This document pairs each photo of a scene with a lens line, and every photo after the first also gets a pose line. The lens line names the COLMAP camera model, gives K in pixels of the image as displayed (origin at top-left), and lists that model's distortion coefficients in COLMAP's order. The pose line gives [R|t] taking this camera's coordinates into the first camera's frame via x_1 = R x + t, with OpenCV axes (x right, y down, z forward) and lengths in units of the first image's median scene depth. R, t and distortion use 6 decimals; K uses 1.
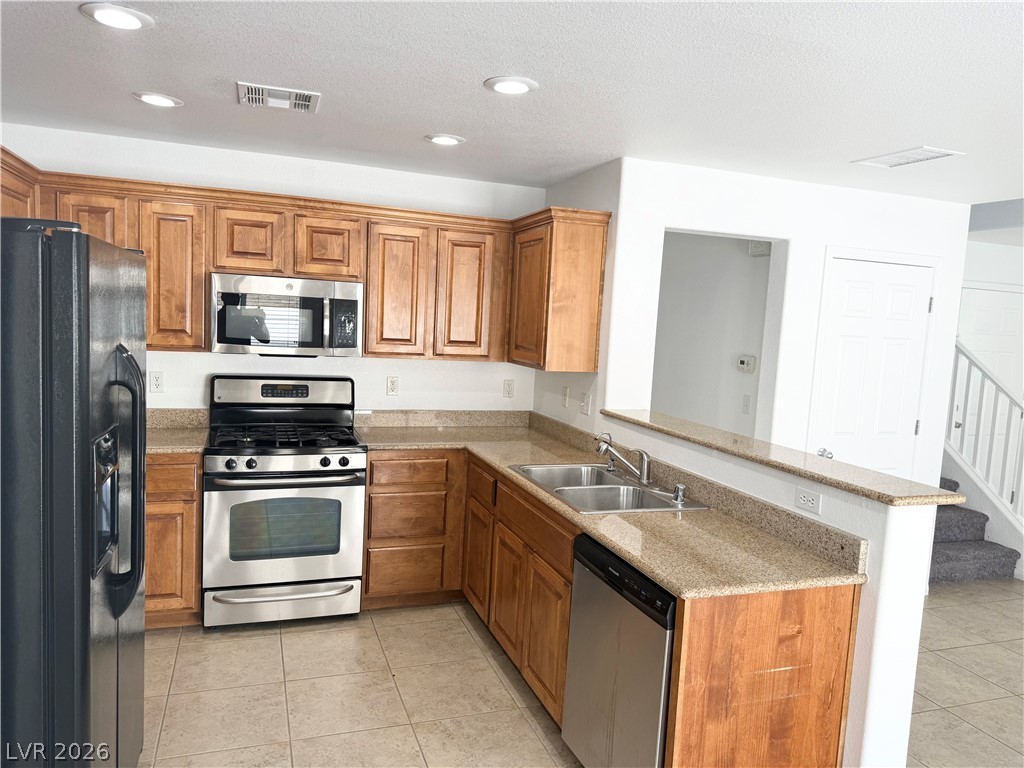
lens RADIAL K [[718.9, 0, 512.0], [0, 718.9, 384.0], [0, 0, 1]] dist [0.151189, -0.271616]
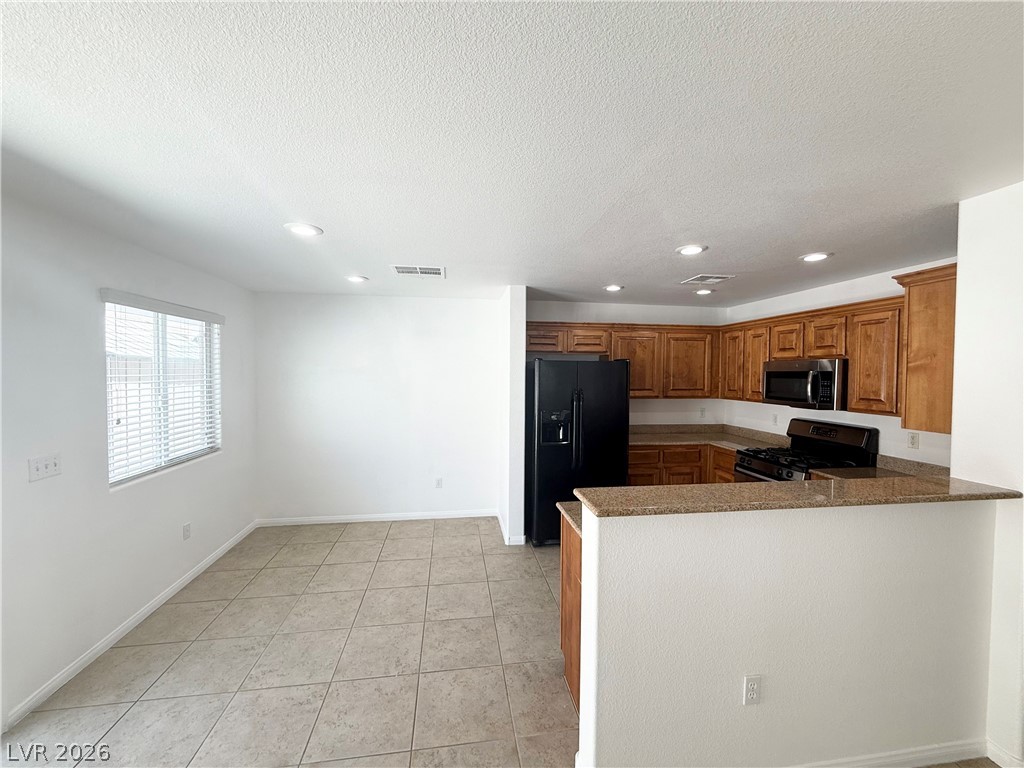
lens RADIAL K [[406.8, 0, 518.0], [0, 406.8, 382.3], [0, 0, 1]] dist [-0.000291, -0.000150]
pose [[-0.180202, -0.027197, -0.983254, 0.714851], [-0.108242, 0.994095, -0.007659, -0.019608], [0.977656, 0.105049, -0.182082, 0.547839]]
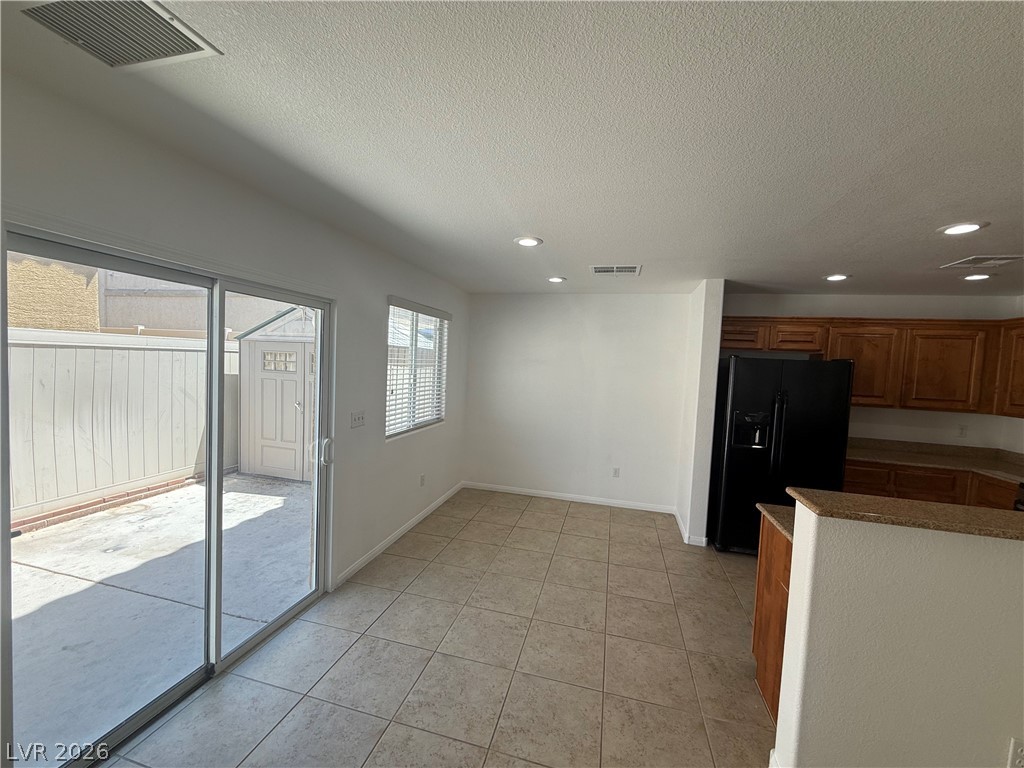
lens RADIAL K [[406.8, 0, 518.0], [0, 406.8, 382.3], [0, 0, 1]] dist [-0.000291, -0.000150]
pose [[-0.550831, -0.035886, -0.833845, 0.792425], [-0.152763, 0.986532, 0.058457, -0.007278], [0.820517, 0.159581, -0.548895, 0.524574]]
